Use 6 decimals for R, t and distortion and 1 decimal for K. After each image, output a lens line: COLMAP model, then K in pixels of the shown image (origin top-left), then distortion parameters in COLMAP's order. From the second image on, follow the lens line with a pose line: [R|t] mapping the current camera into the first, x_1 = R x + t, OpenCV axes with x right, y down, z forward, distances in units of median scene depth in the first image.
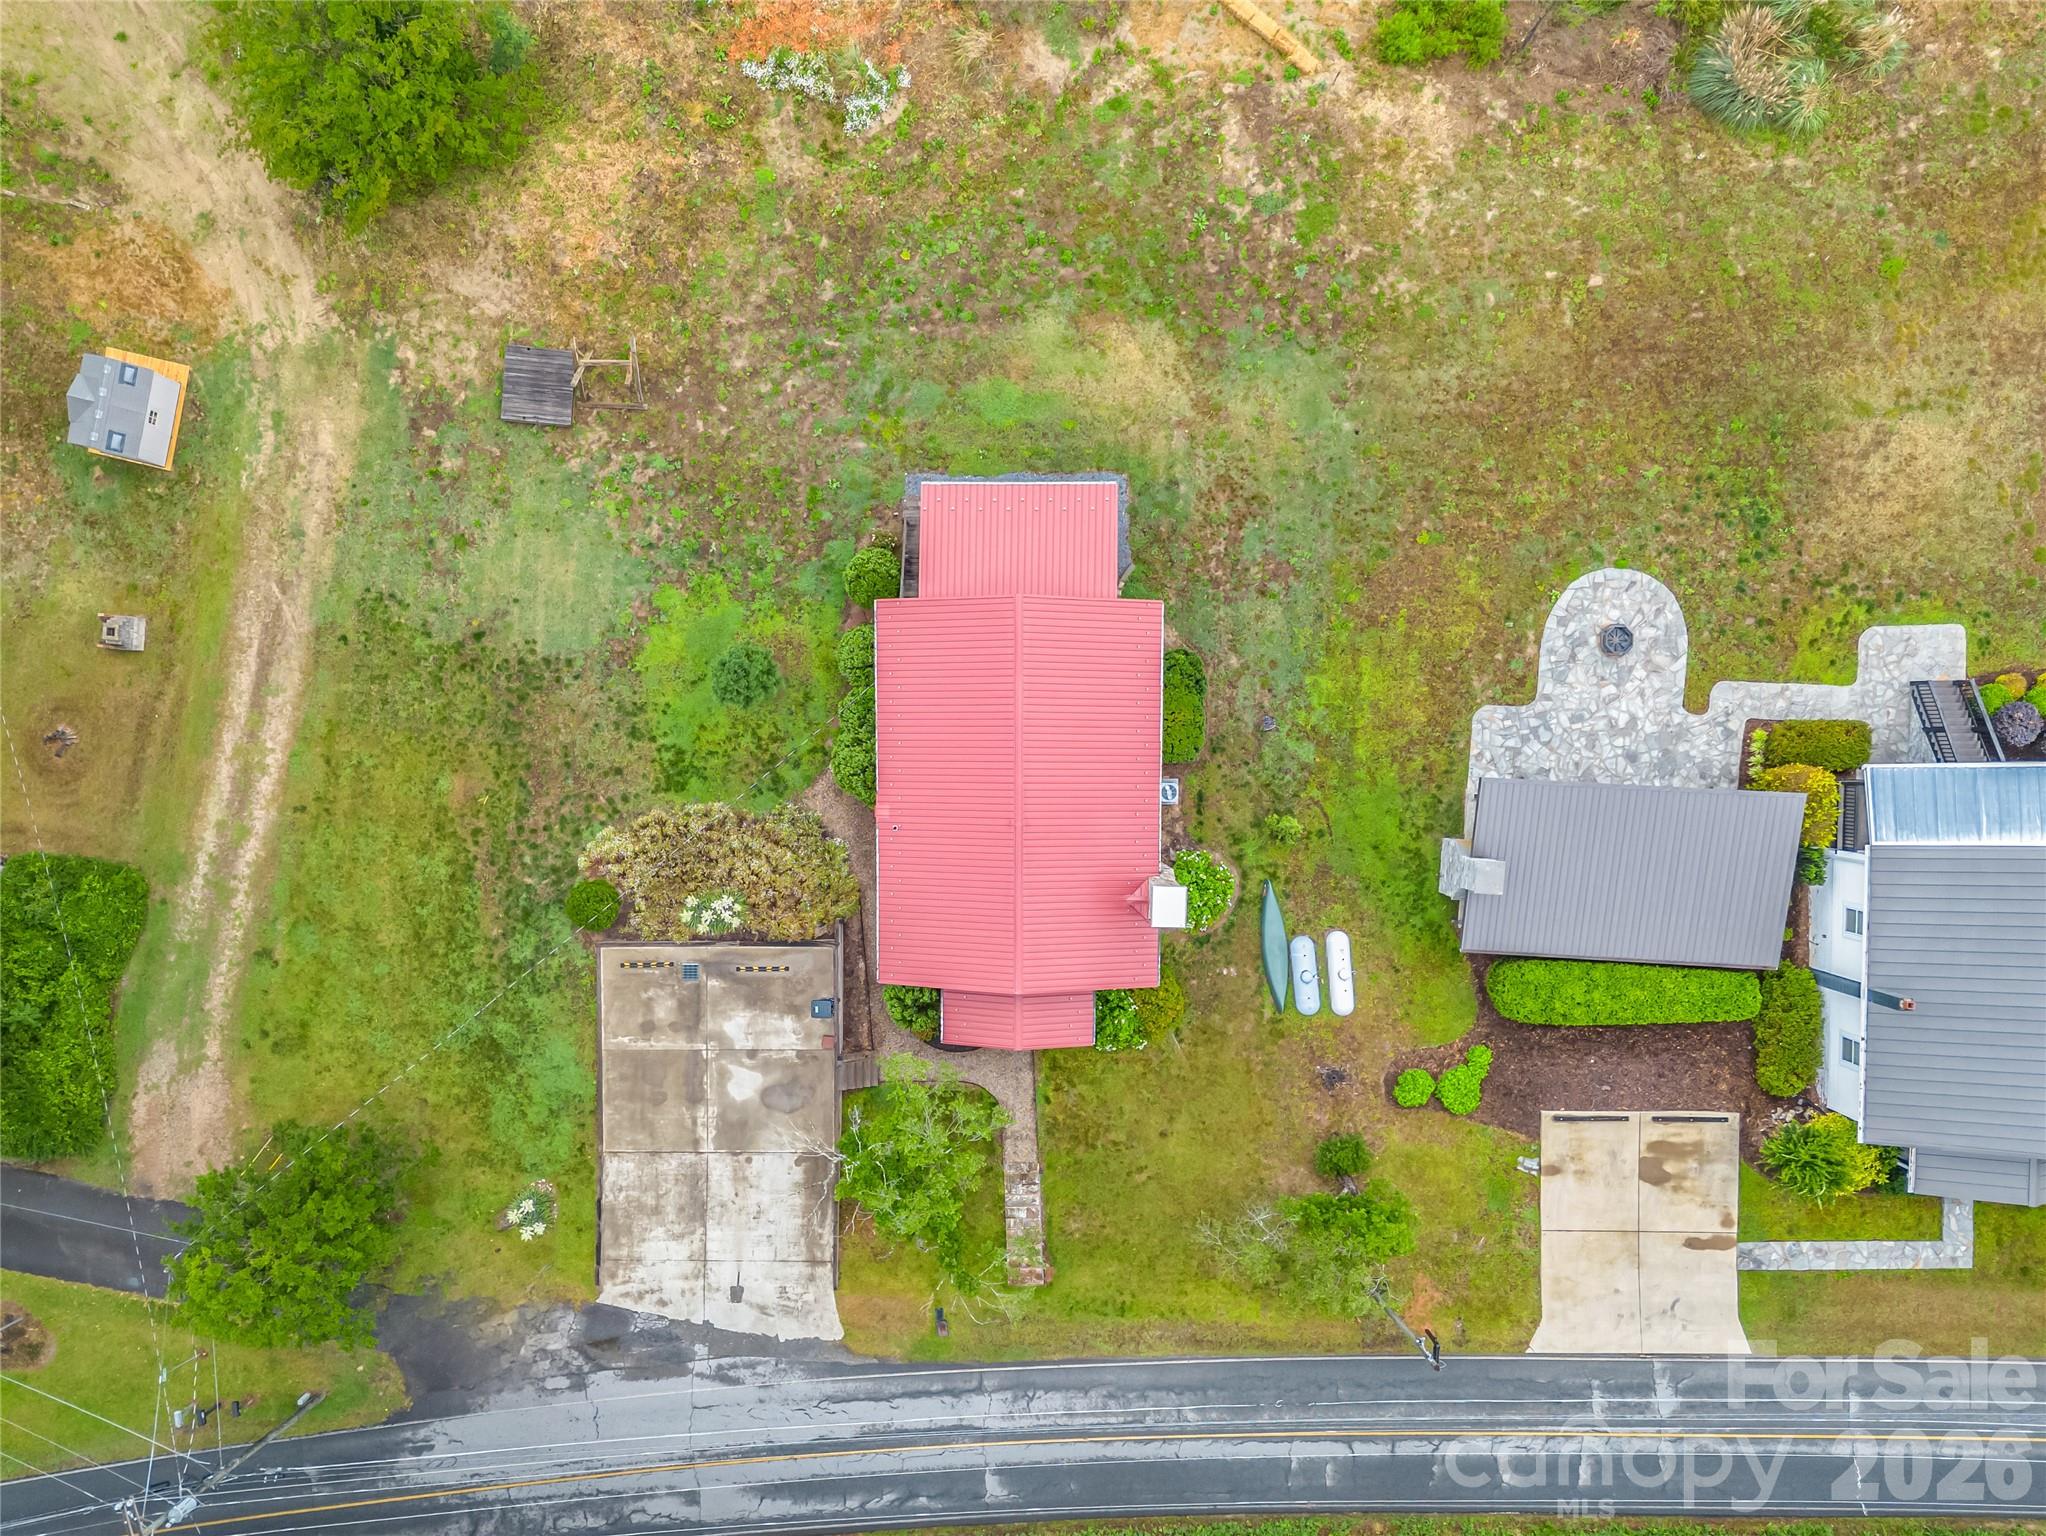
lens RADIAL K [[1488.1, 0, 1017.5], [0, 1488.1, 756.1], [0, 0, 1]] dist [0.063023, -0.058279]
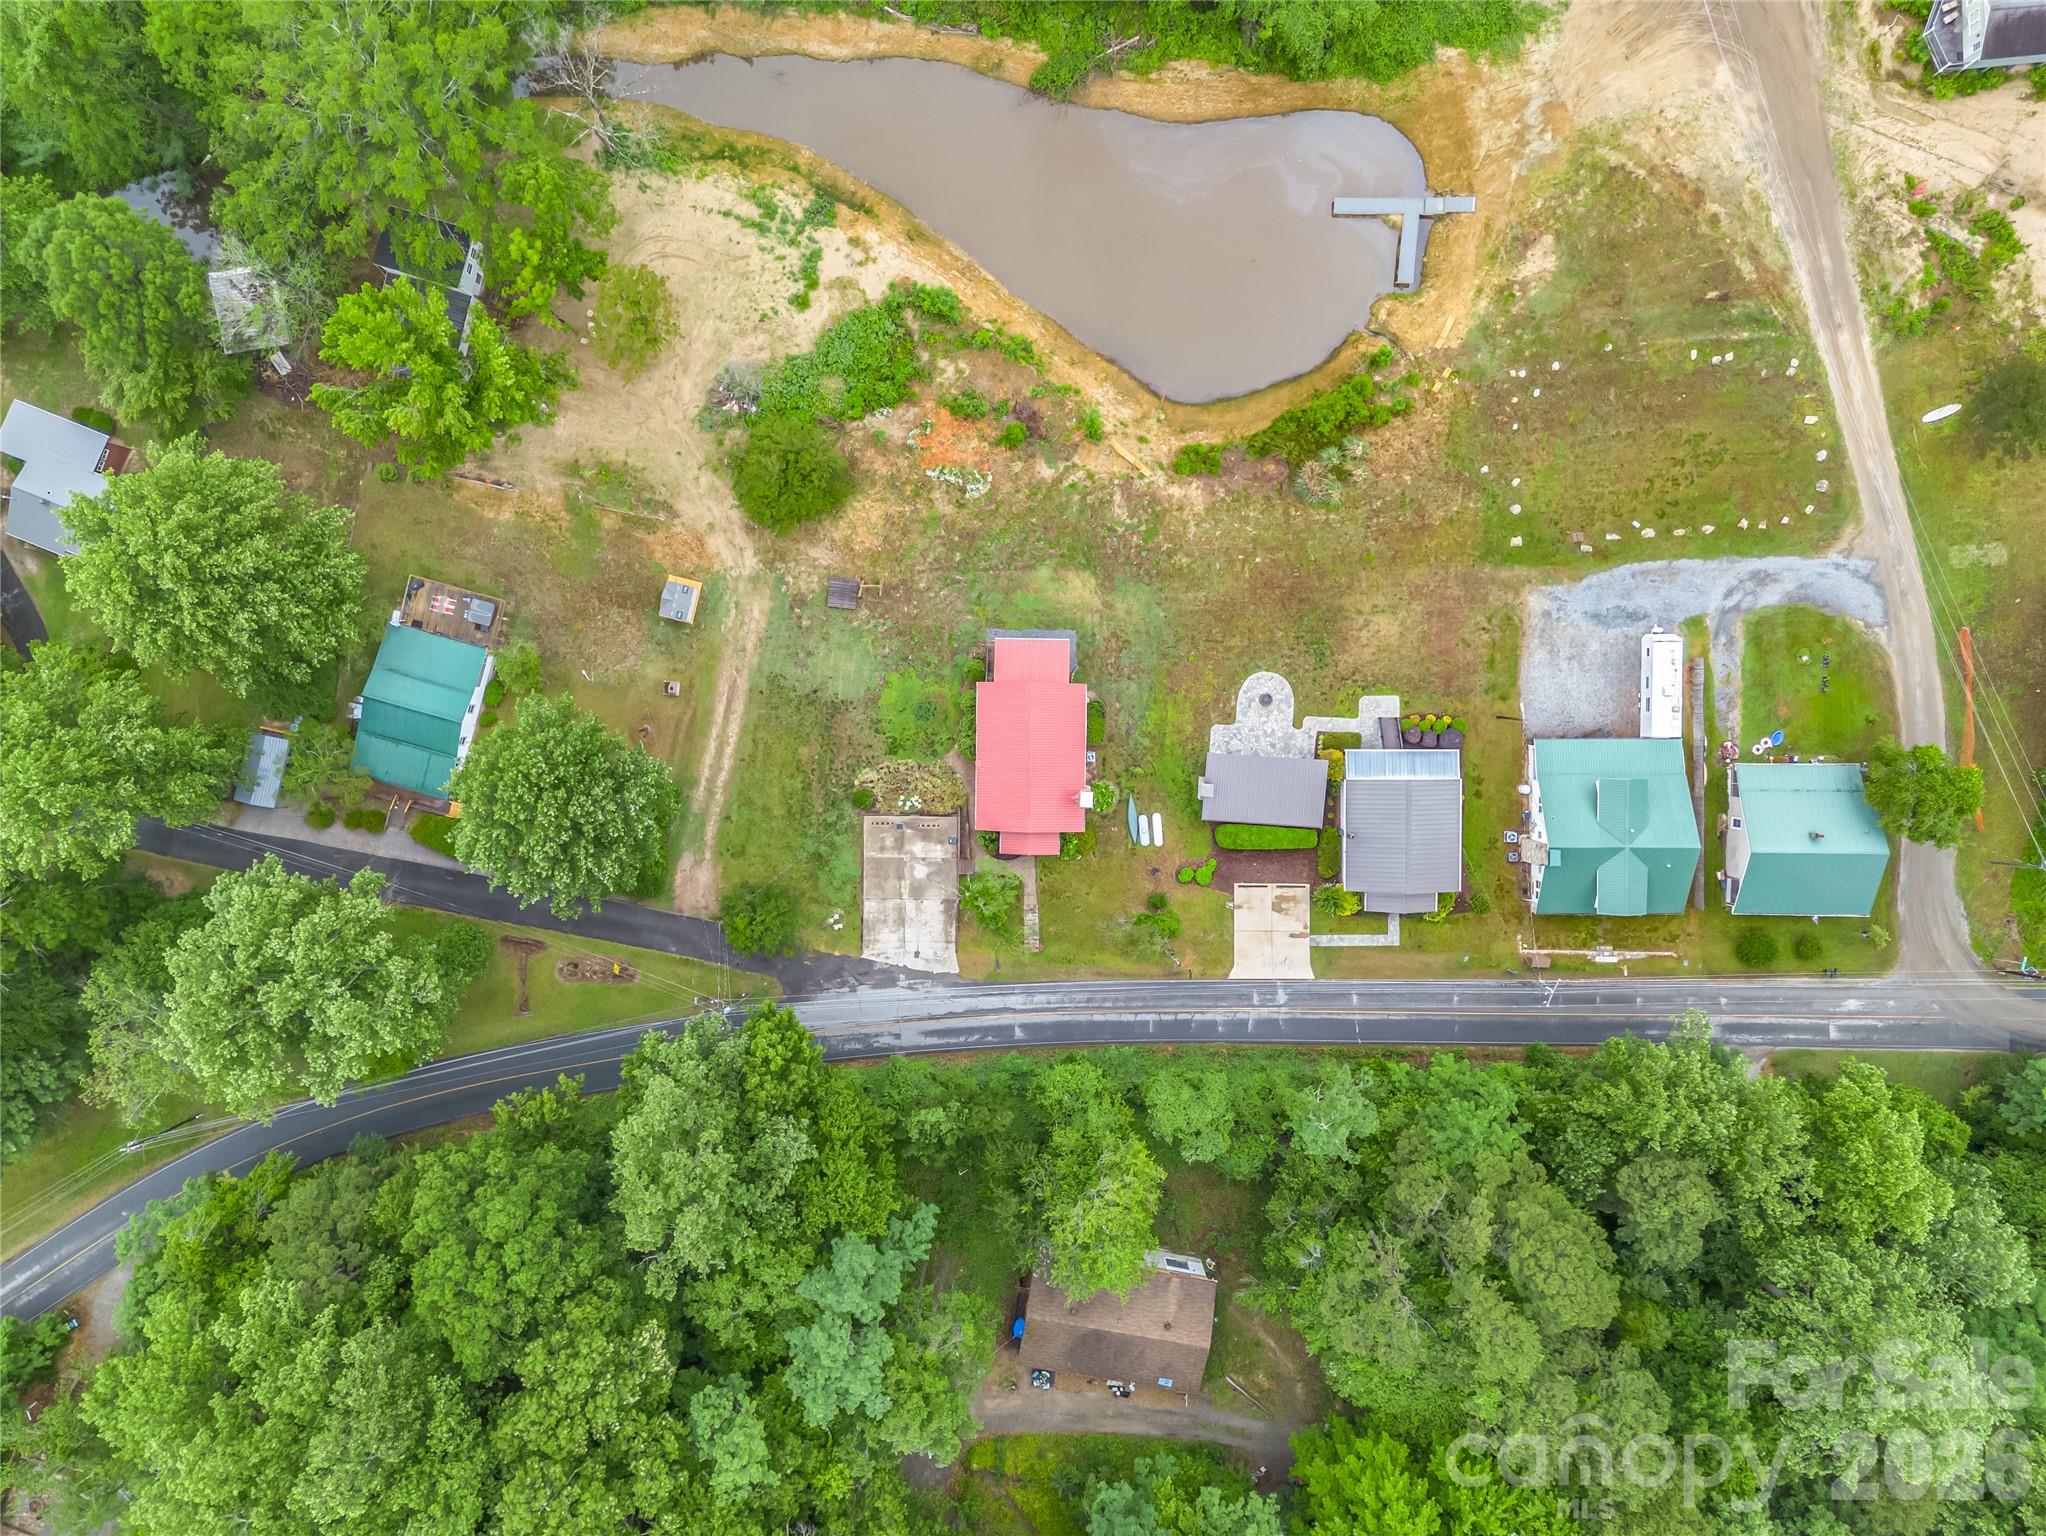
lens RADIAL K [[1488.1, 0, 1017.5], [0, 1488.1, 756.1], [0, 0, 1]] dist [0.063023, -0.058279]
pose [[0.999882, 0.011090, -0.010602, 0.004480], [-0.010779, 0.999522, 0.028965, -0.049398], [0.010918, -0.028847, 0.999524, -1.518221]]
